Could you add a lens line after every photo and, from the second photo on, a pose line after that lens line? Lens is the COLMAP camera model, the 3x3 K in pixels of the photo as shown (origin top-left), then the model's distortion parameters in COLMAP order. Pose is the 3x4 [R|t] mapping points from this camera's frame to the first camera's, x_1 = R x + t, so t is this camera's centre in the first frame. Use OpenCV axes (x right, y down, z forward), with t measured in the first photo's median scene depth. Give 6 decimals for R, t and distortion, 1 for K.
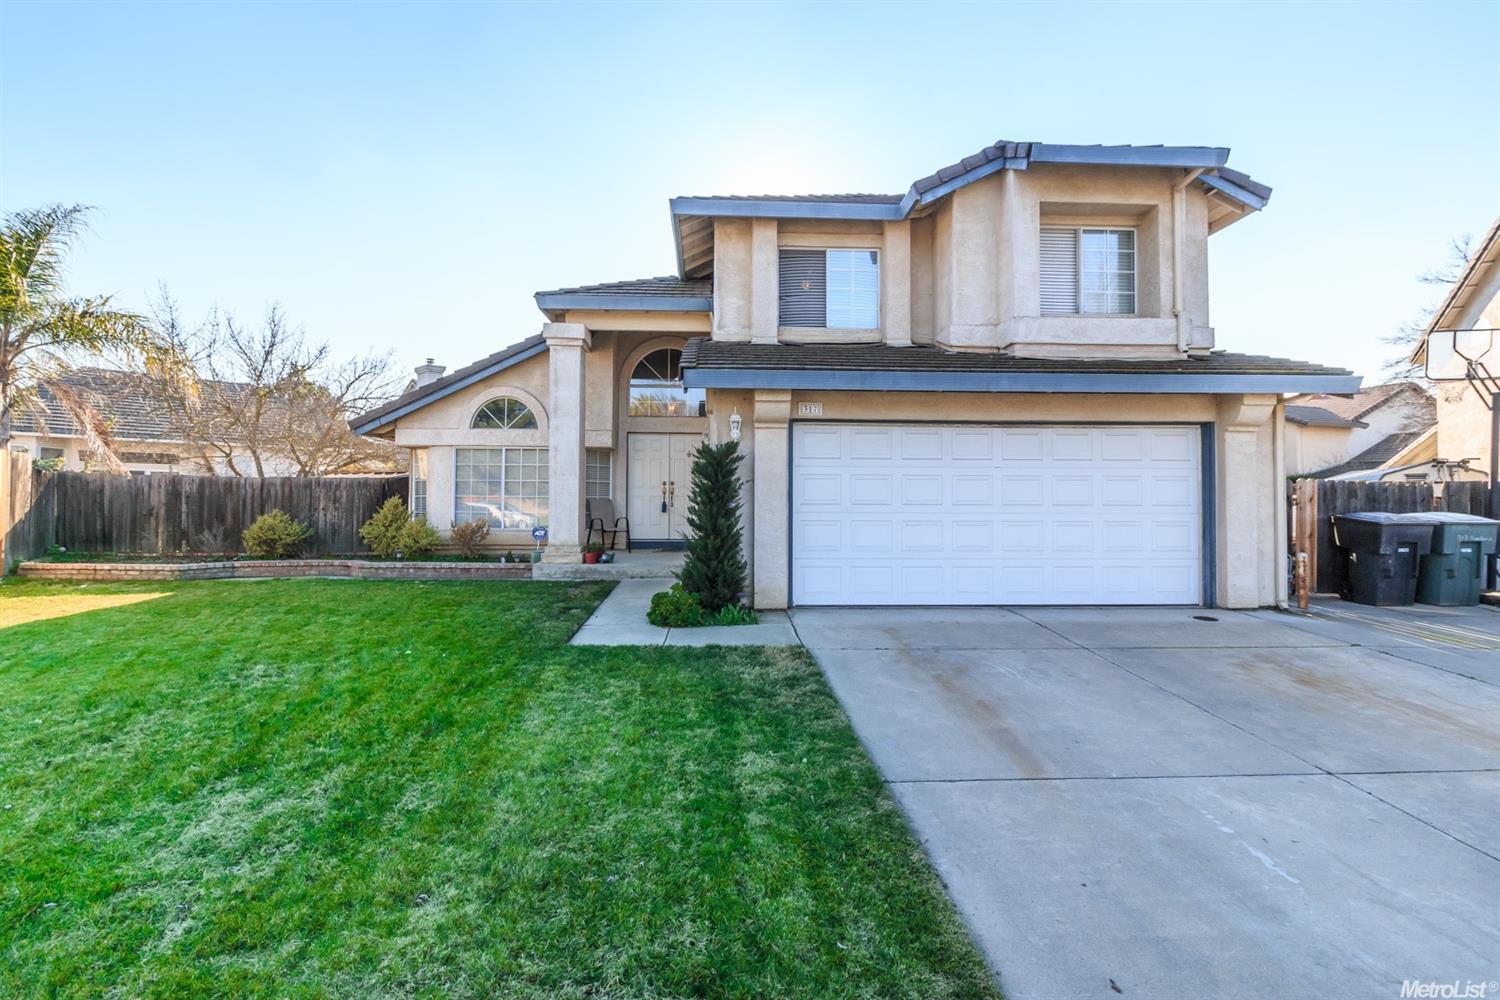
lens RADIAL K [[698.2, 0, 757.6], [0, 698.2, 489.1], [0, 0, 1]] dist [0.001762, 0.000663]
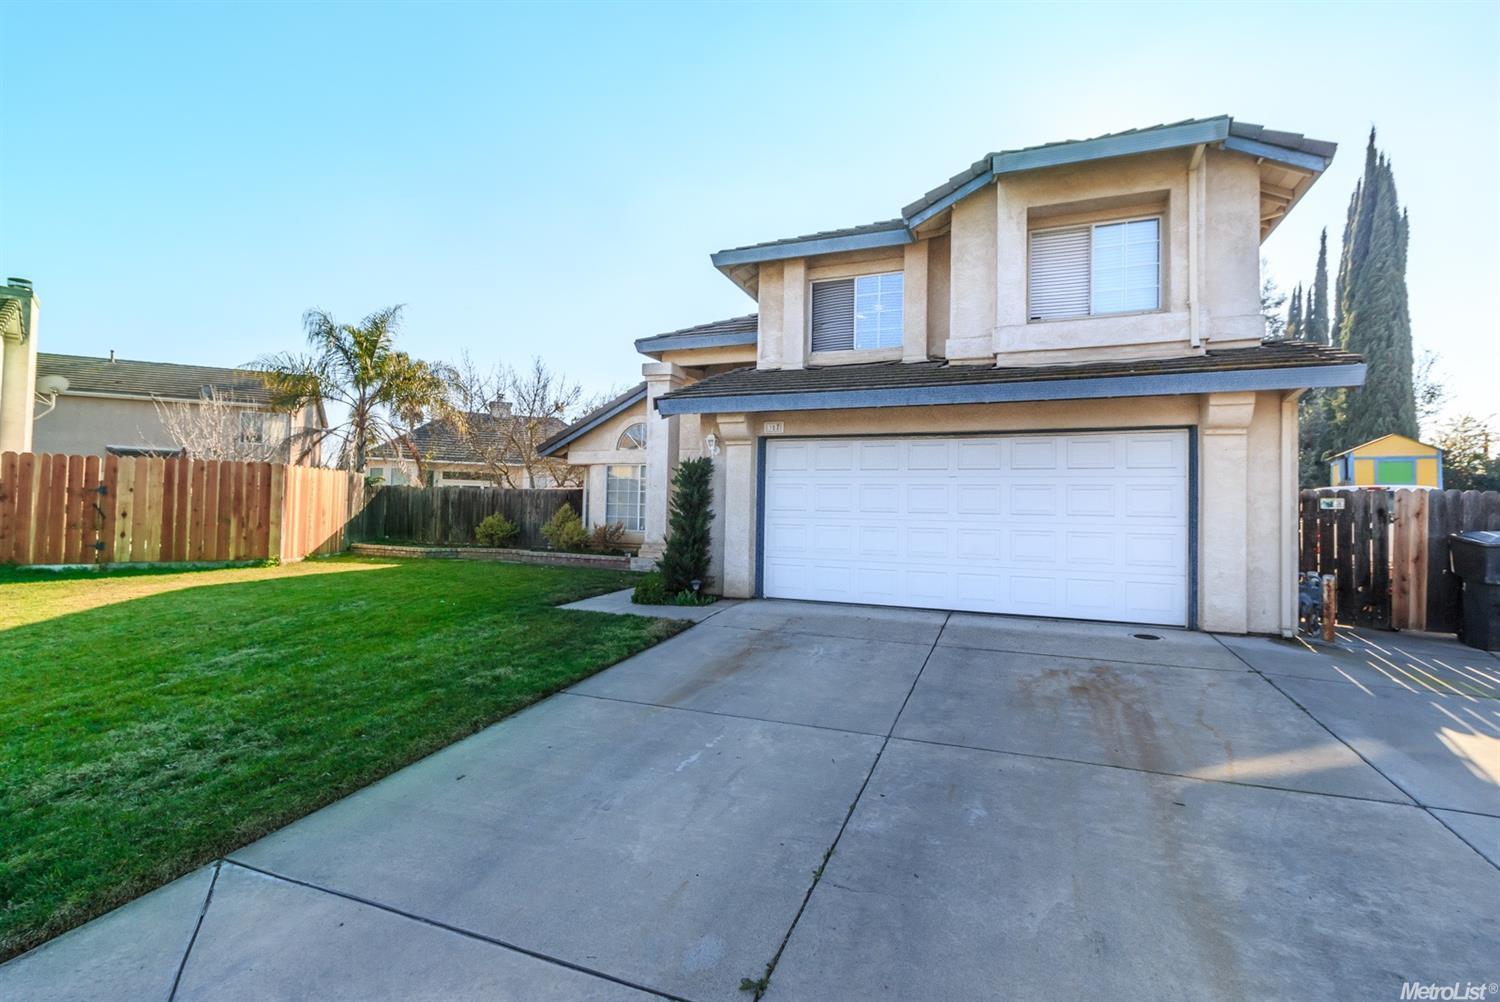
lens RADIAL K [[698.2, 0, 741.0], [0, 698.2, 500.8], [0, 0, 1]] dist [0.001762, 0.000663]
pose [[0.908795, 0.006947, -0.417185, 0.418506], [-0.009193, 0.999952, -0.003376, 0.008967], [0.417142, 0.006903, 0.908815, -0.059602]]
